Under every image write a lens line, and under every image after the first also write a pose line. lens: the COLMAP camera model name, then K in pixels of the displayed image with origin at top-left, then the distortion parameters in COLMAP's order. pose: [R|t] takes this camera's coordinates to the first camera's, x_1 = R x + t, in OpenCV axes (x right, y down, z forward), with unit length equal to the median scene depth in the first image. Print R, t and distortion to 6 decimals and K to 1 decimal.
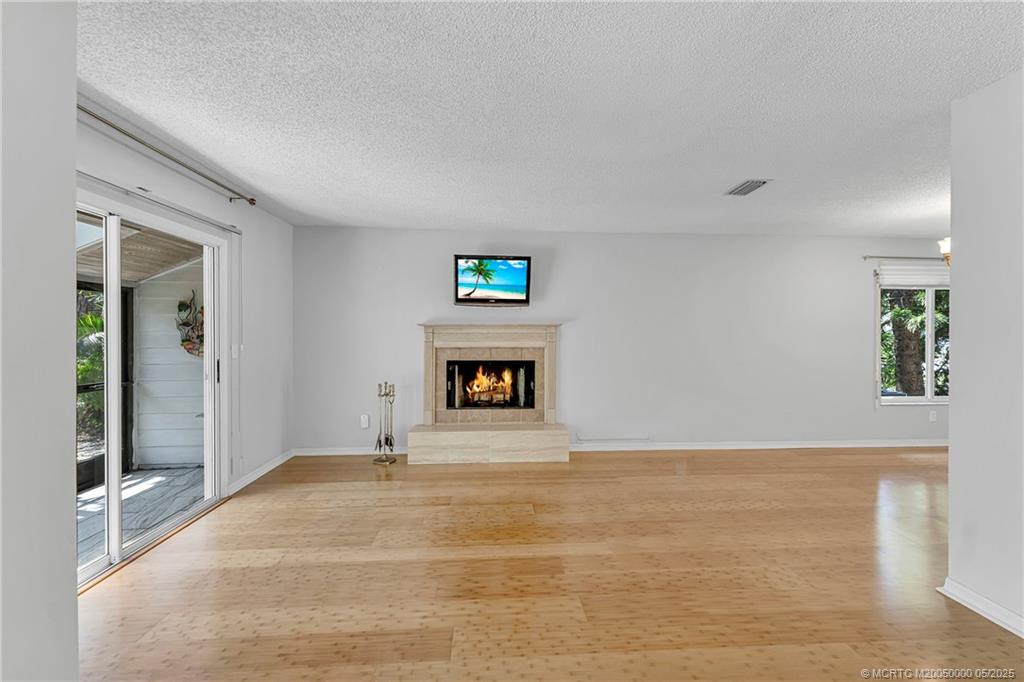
lens RADIAL K [[424.8, 0, 512.9], [0, 424.8, 337.3], [0, 0, 1]] dist [0.002883, -0.000009]
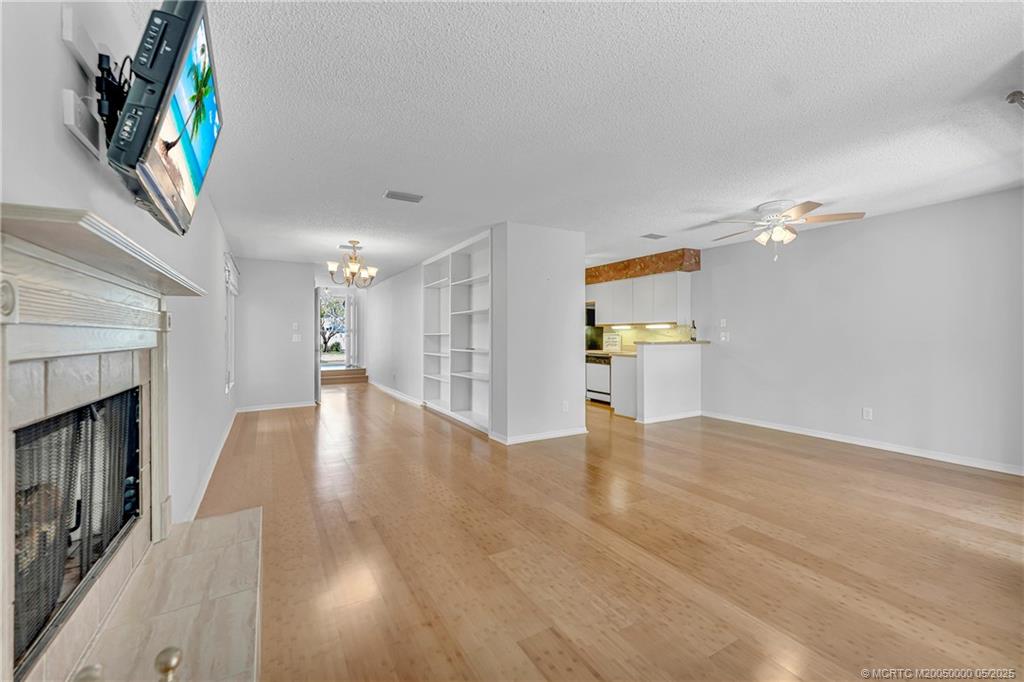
lens RADIAL K [[420.9, 0, 509.6], [0, 420.9, 334.7], [0, 0, 1]] dist [0.000951, -0.000106]
pose [[-0.443591, 0.000511, 0.896229, -0.443844], [0.010892, 0.999929, 0.004821, 0.013250], [-0.896163, 0.011900, -0.443565, 0.937221]]
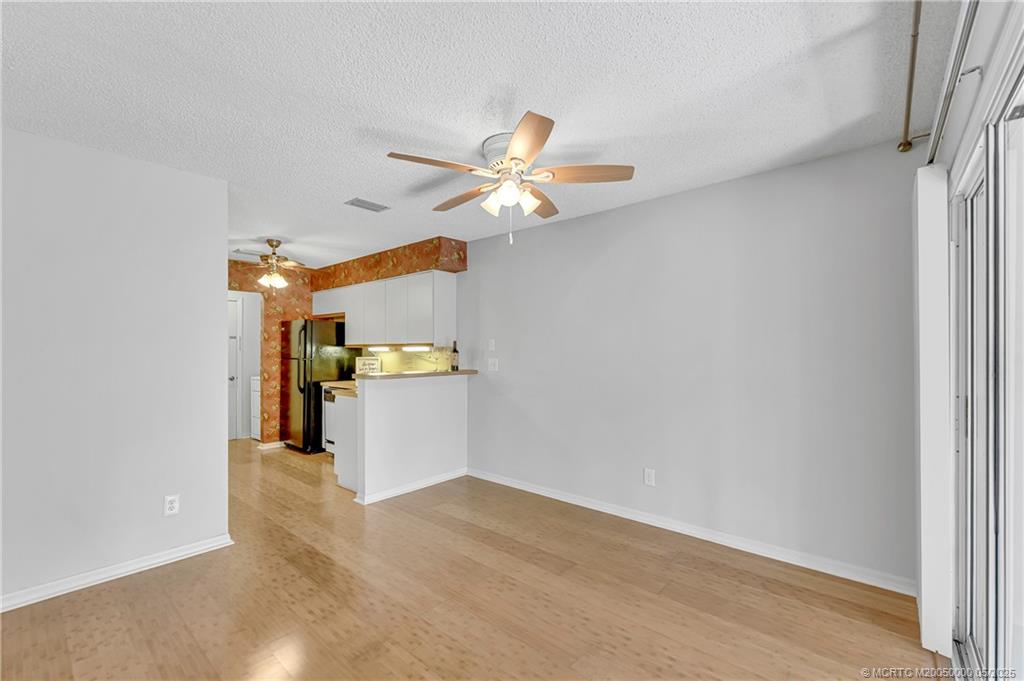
lens RADIAL K [[433.7, 0, 510.4], [0, 433.7, 350.9], [0, 0, 1]] dist [-0.002645, -0.000338]
pose [[-0.711965, -0.000850, 0.702214, -0.263466], [0.007405, 0.999935, 0.008718, -0.005929], [-0.702175, 0.011407, -0.711913, 0.400164]]
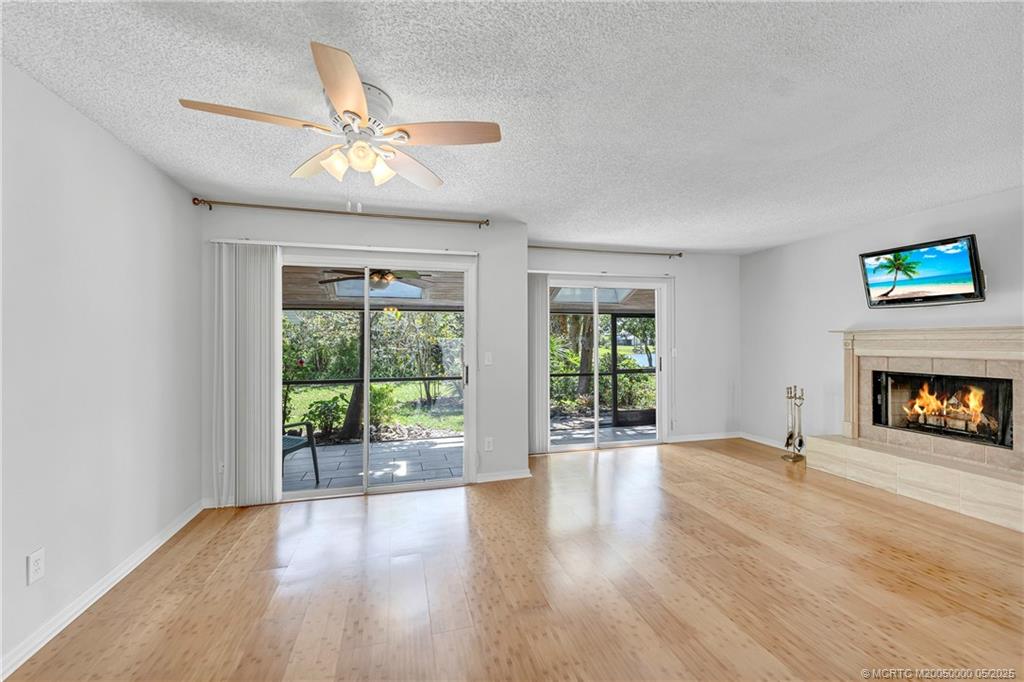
lens RADIAL K [[420.9, 0, 509.6], [0, 420.9, 334.7], [0, 0, 1]] dist [0.000951, -0.000106]
pose [[0.198355, -0.016449, -0.979992, 0.593294], [-0.002629, 0.999847, -0.017314, -0.003236], [0.980127, 0.006011, 0.198282, 0.078433]]
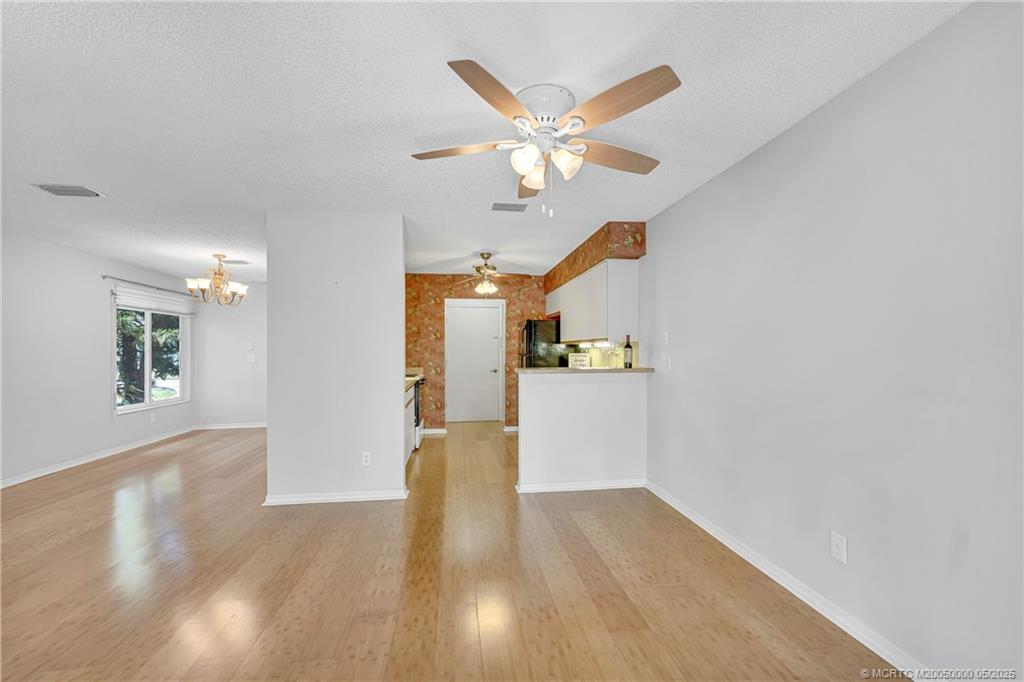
lens RADIAL K [[427.9, 0, 511.4], [0, 427.9, 349.4], [0, 0, 1]] dist [0.000280, 0.000021]
pose [[-0.068852, 0.001629, 0.997626, -0.337733], [0.012760, 0.999918, -0.000752, 0.006535], [-0.997545, 0.012677, -0.068868, 0.078704]]
